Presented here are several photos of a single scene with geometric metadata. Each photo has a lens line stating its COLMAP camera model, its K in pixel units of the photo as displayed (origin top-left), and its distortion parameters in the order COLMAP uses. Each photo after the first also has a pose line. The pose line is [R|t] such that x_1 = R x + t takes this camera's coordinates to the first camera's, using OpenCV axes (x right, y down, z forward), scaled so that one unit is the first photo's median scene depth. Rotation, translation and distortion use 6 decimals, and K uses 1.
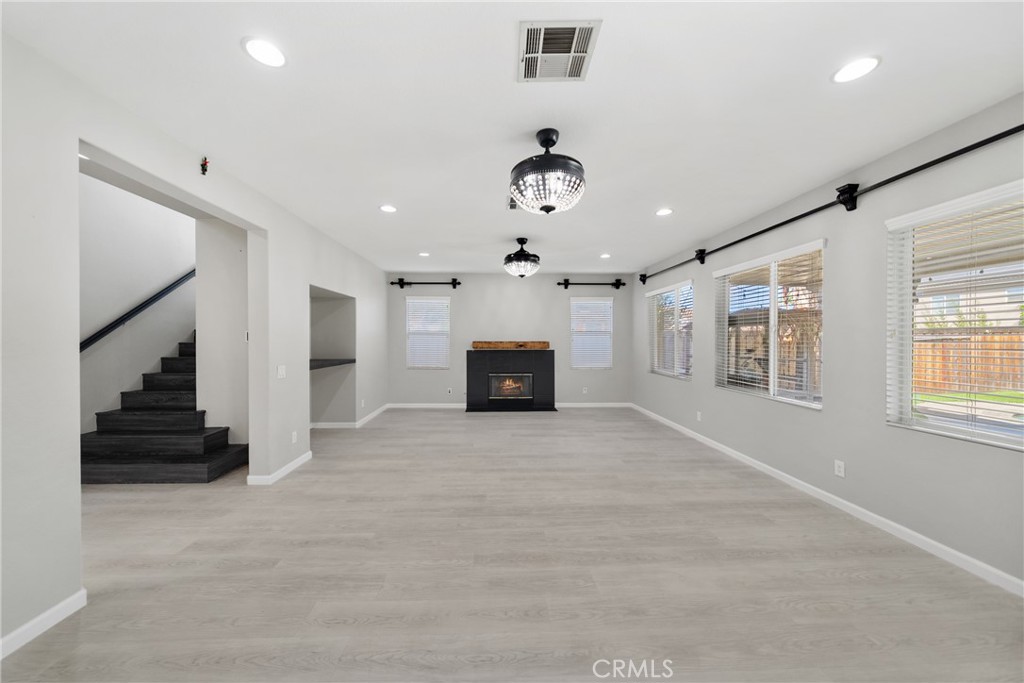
lens RADIAL K [[350.4, 0, 501.4], [0, 350.4, 341.0], [0, 0, 1]] dist [-0.001589, -0.000161]
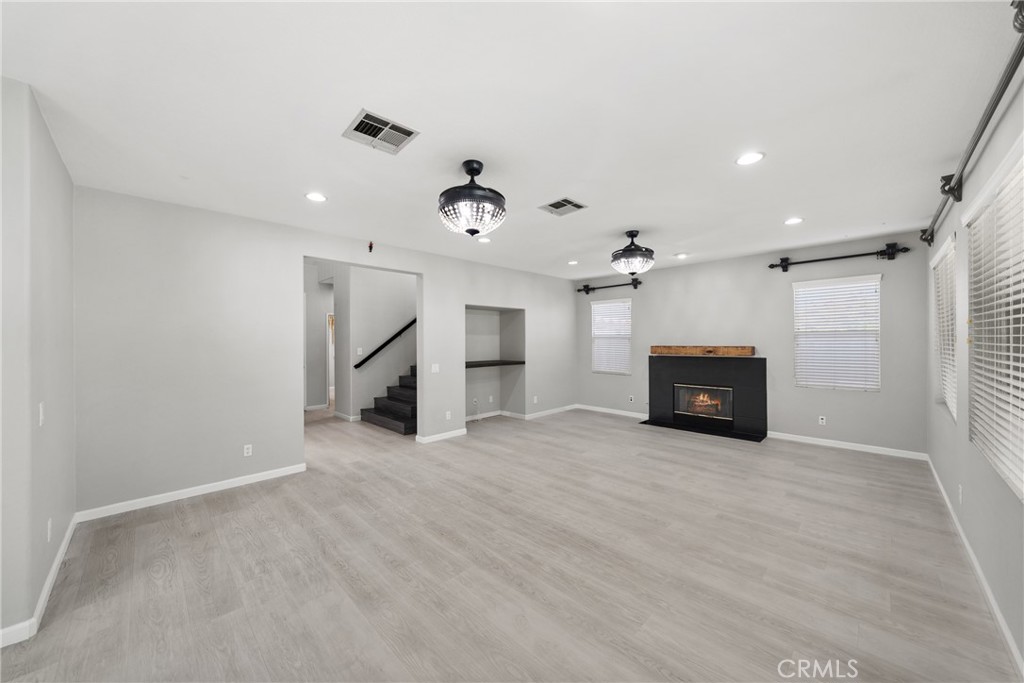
lens RADIAL K [[363.5, 0, 509.1], [0, 363.5, 339.0], [0, 0, 1]] dist [0.000028, -0.000080]
pose [[0.686974, -0.010024, -0.726613, 0.599212], [0.003532, 0.999939, -0.010455, -0.013988], [0.726674, 0.004616, 0.686967, 0.169393]]
